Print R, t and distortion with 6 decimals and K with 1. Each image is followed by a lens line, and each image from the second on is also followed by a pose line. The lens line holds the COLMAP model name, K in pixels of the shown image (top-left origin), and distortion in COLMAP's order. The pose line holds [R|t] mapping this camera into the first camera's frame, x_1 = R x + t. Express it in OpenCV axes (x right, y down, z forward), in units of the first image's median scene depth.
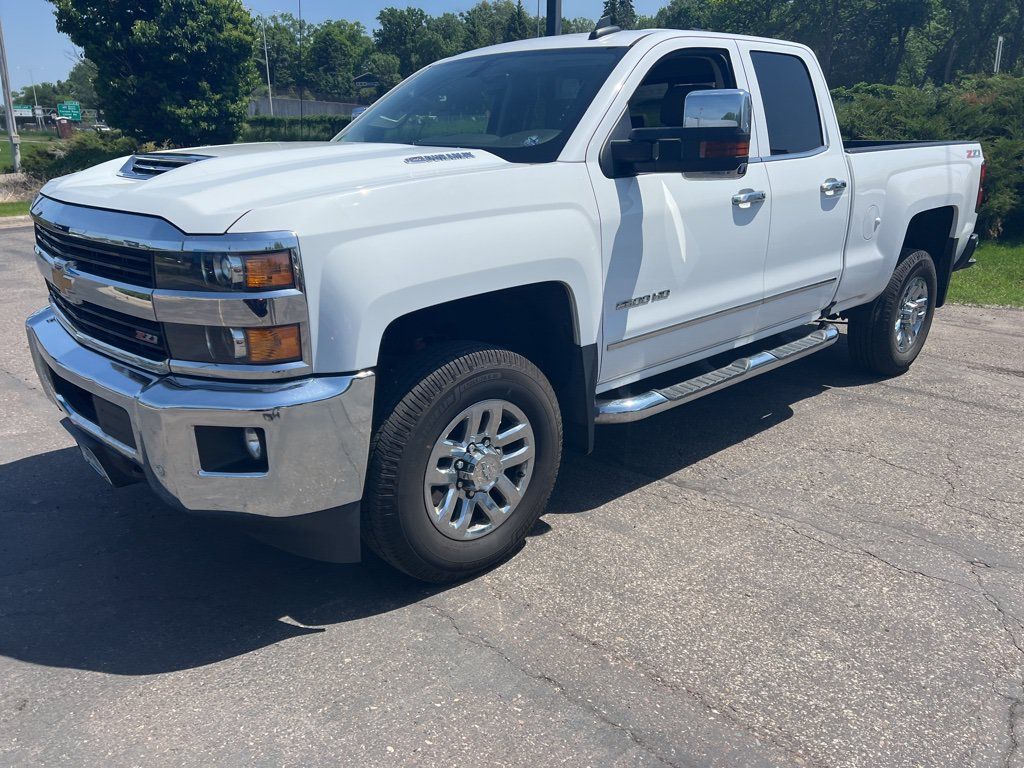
lens RADIAL K [[771.3, 0, 505.6], [0, 771.3, 380.0], [0, 0, 1]] dist [0.057943, -0.063639]
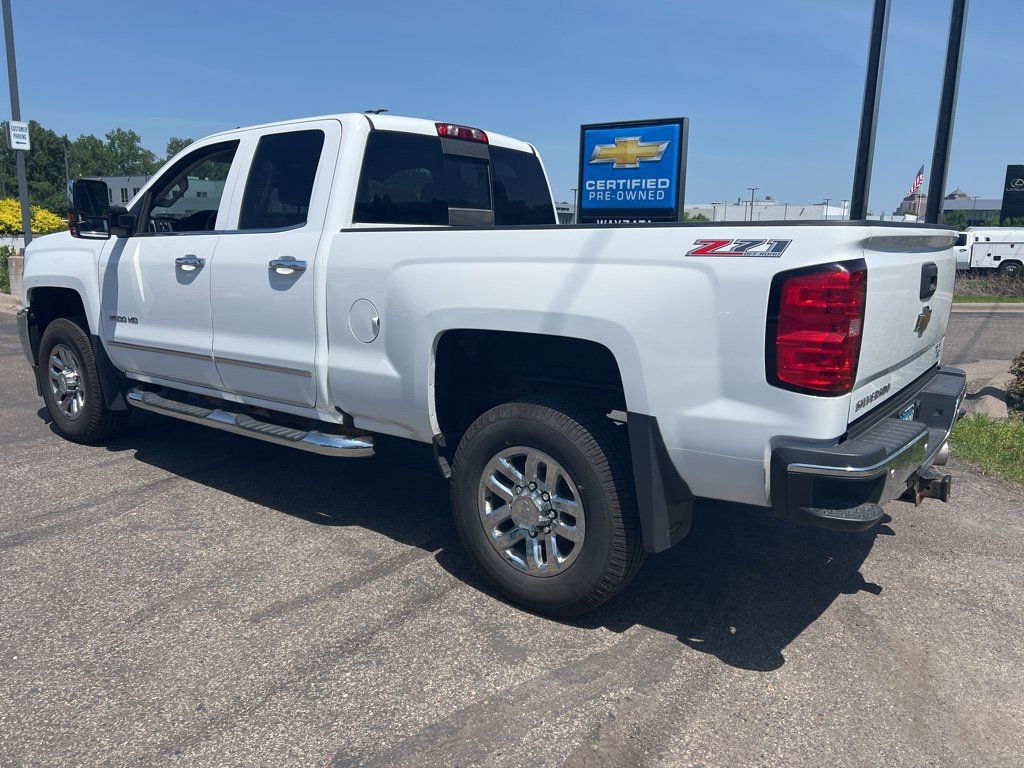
lens RADIAL K [[771.3, 0, 512.2], [0, 771.3, 372.9], [0, 0, 1]] dist [0.057943, -0.063639]
pose [[0.174967, 0.181407, -0.967718, 1.699807], [-0.303796, 0.944868, 0.122197, -0.398897], [0.936533, 0.272609, 0.220431, 1.344951]]
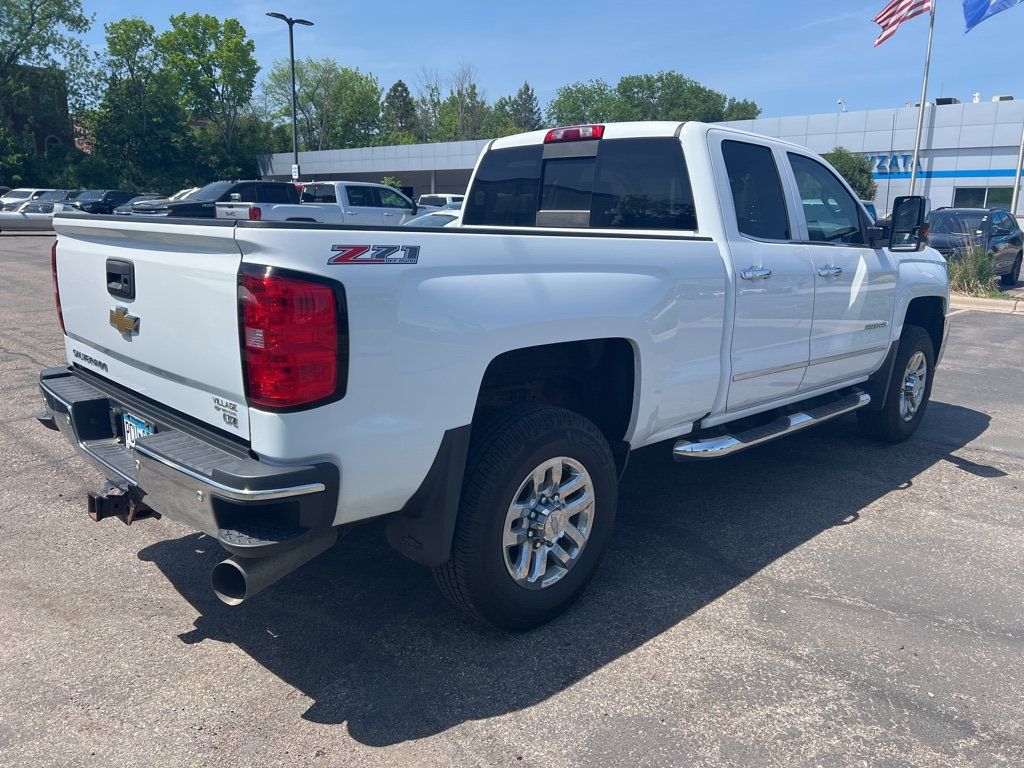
lens RADIAL K [[771.3, 0, 521.4], [0, 771.3, 377.4], [0, 0, 1]] dist [0.057943, -0.063639]
pose [[-0.999137, -0.011958, -0.039770, 0.488150], [-0.029576, 0.877150, 0.479304, -0.853749], [0.029153, 0.480067, -0.876747, 2.760078]]
